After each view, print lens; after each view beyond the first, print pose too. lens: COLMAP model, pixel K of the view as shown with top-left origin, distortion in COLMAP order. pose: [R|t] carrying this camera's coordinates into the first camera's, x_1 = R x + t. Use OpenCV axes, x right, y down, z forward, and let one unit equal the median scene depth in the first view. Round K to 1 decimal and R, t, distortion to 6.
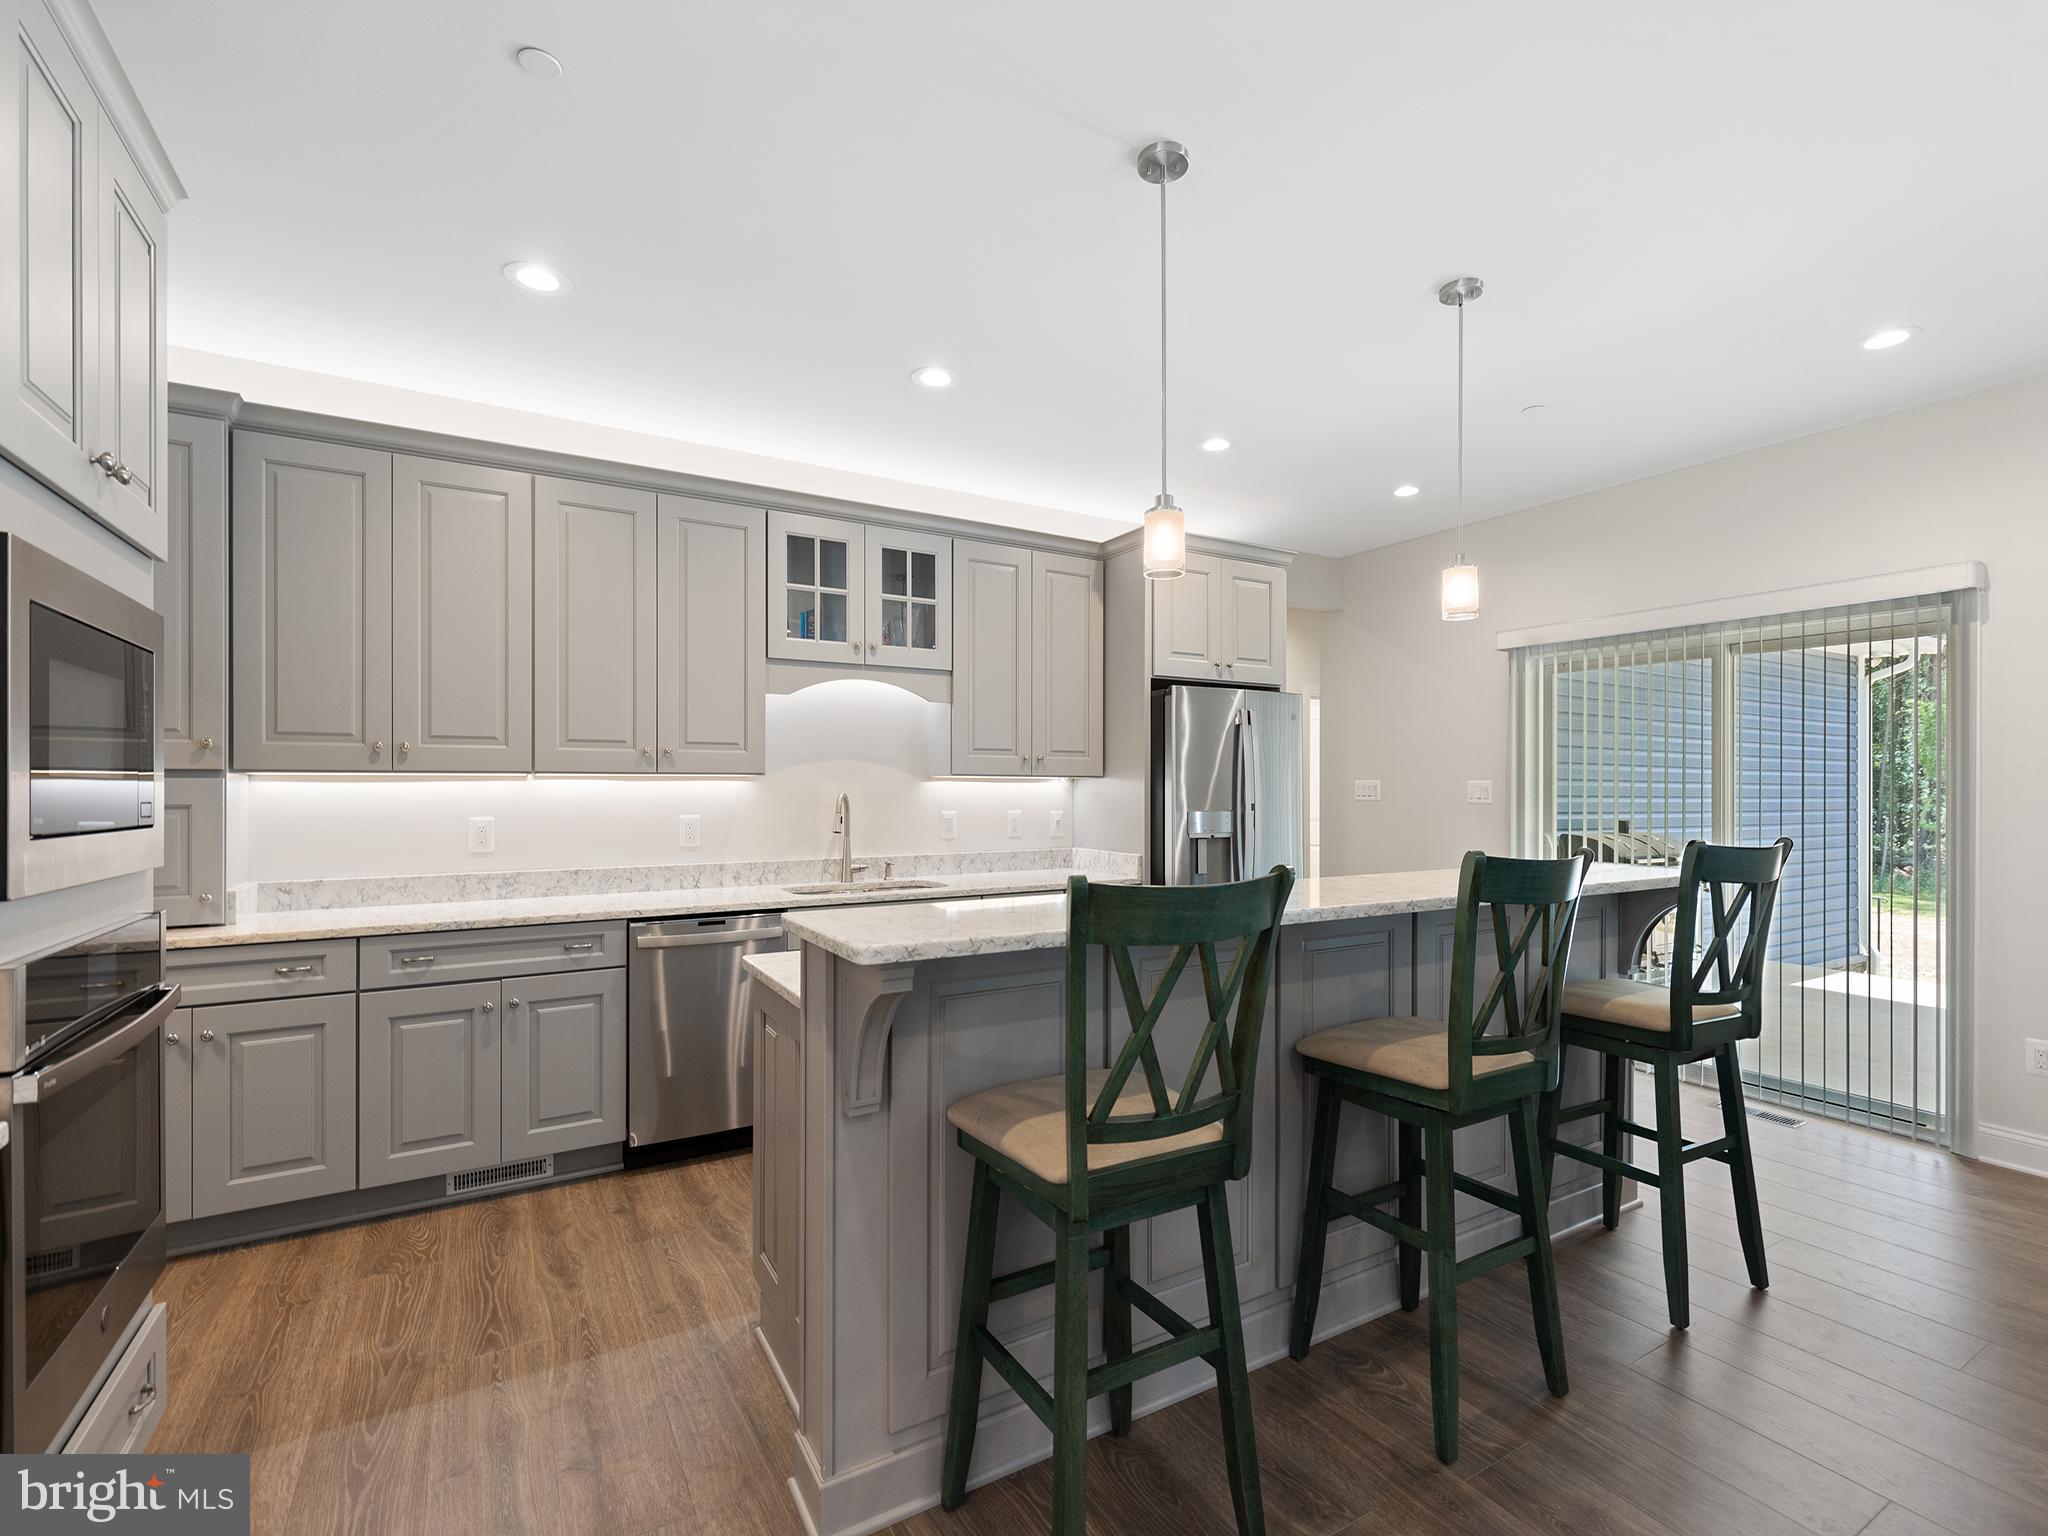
lens RADIAL K [[928.1, 0, 1035.2], [0, 928.1, 782.9], [0, 0, 1]] dist [0.003567, 0.000272]
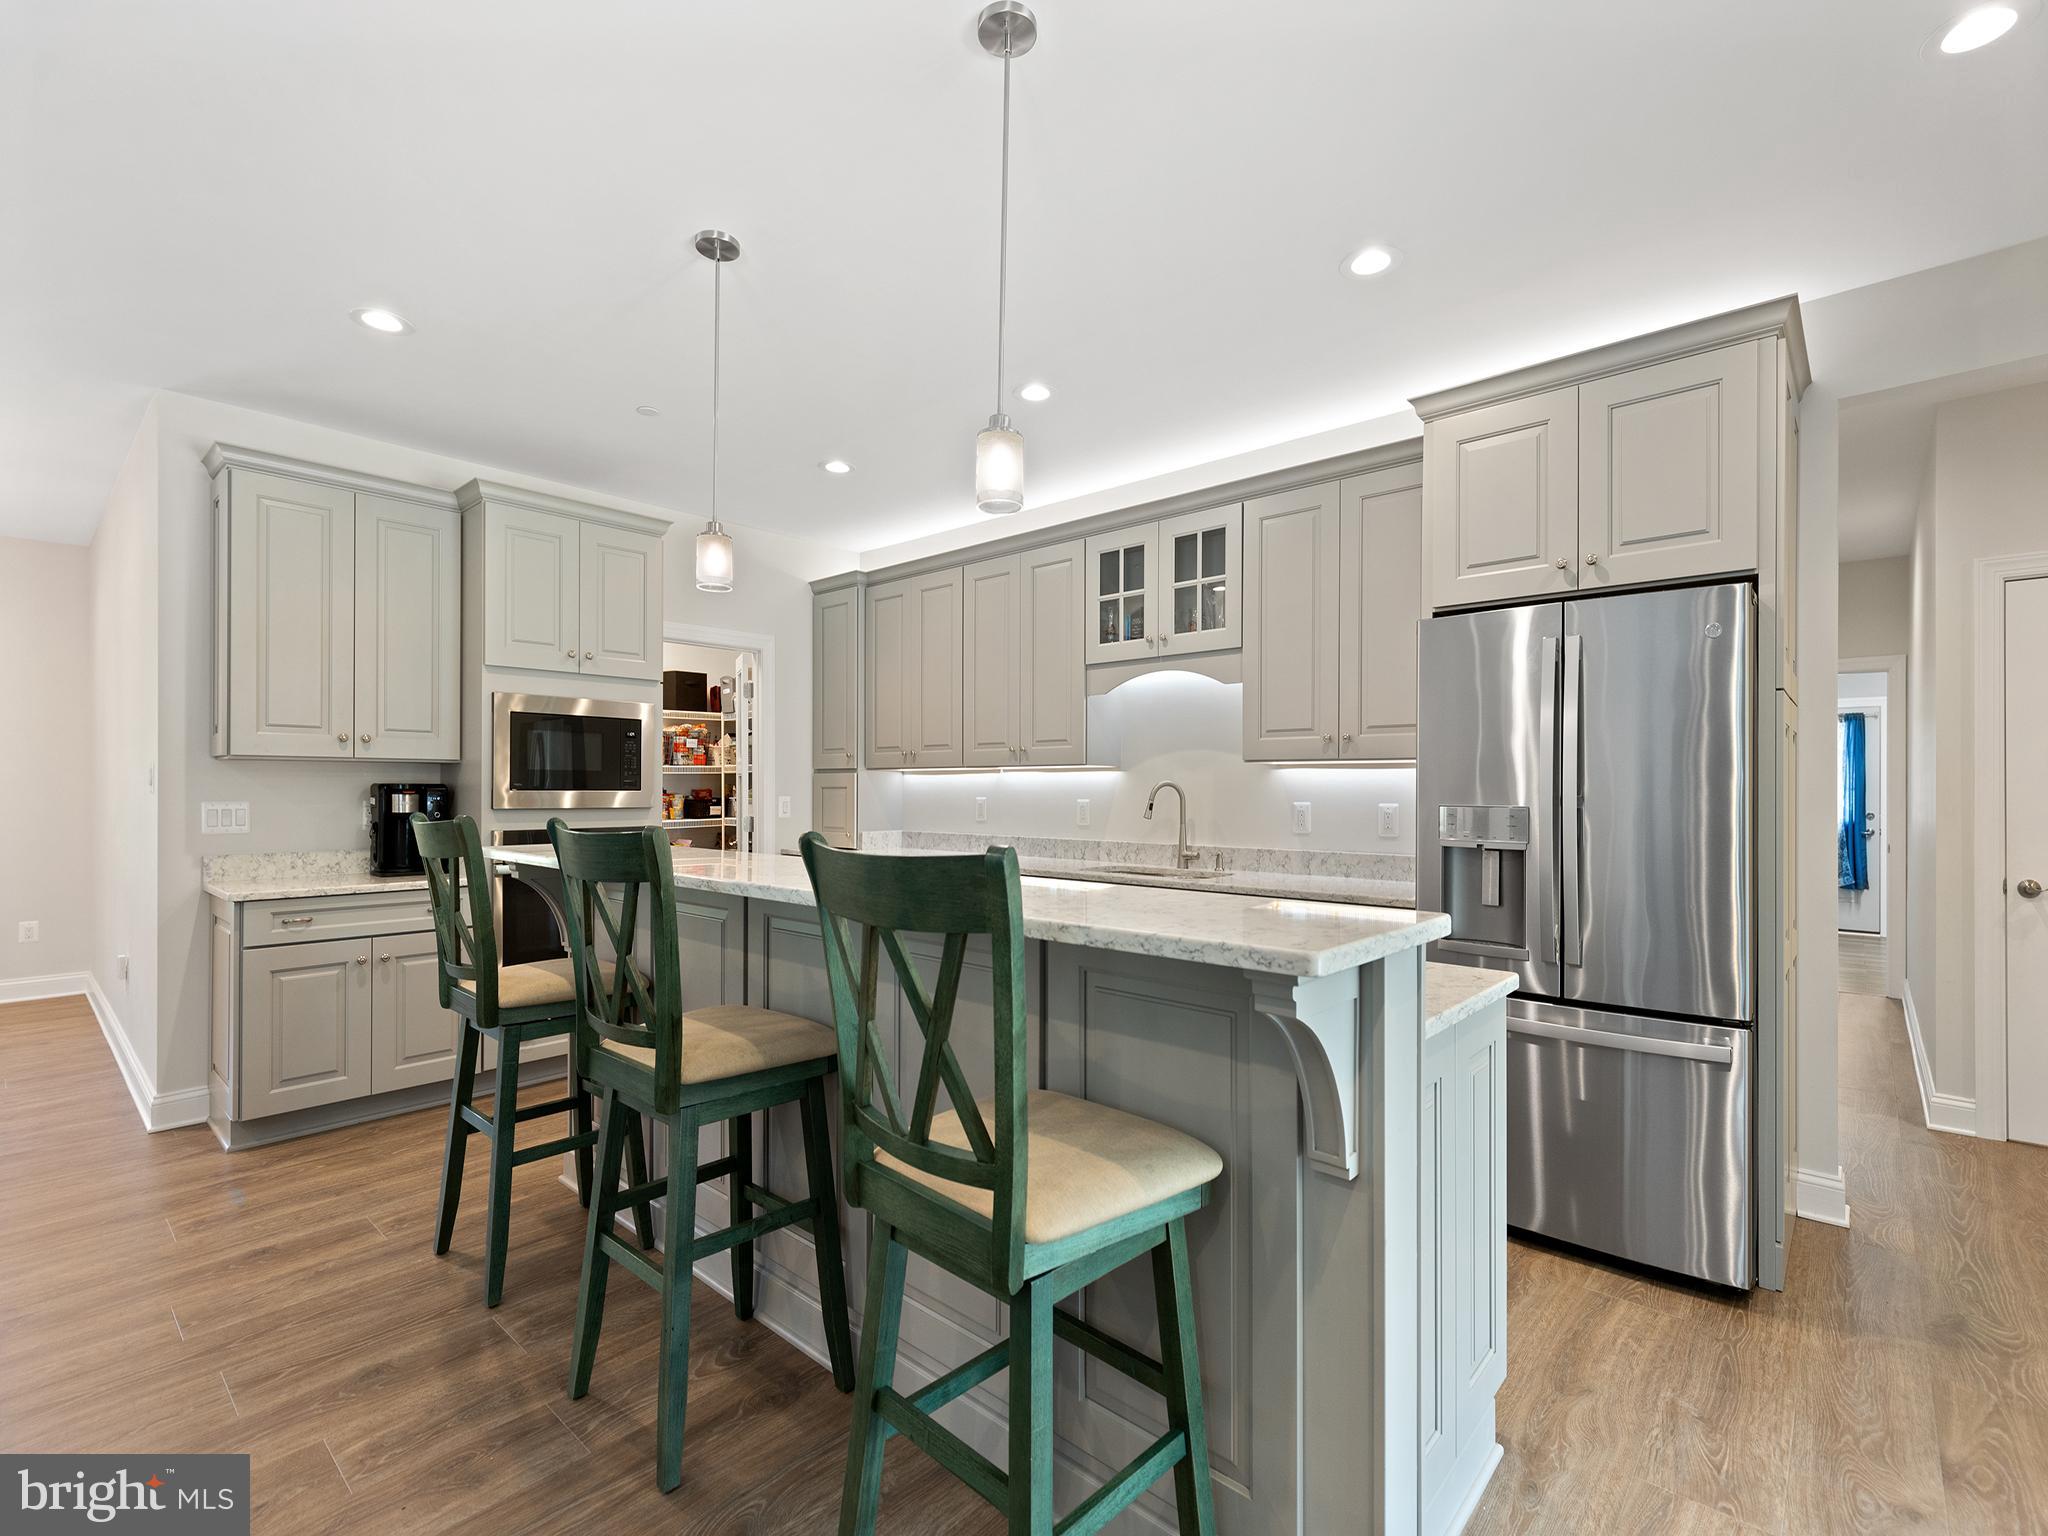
lens RADIAL K [[928.1, 0, 1035.2], [0, 928.1, 782.9], [0, 0, 1]] dist [0.003567, 0.000272]
pose [[0.302517, -0.004964, -0.953131, 0.981827], [0.001404, 0.999988, -0.004763, 0.023223], [0.953143, 0.000103, 0.302520, 0.720361]]
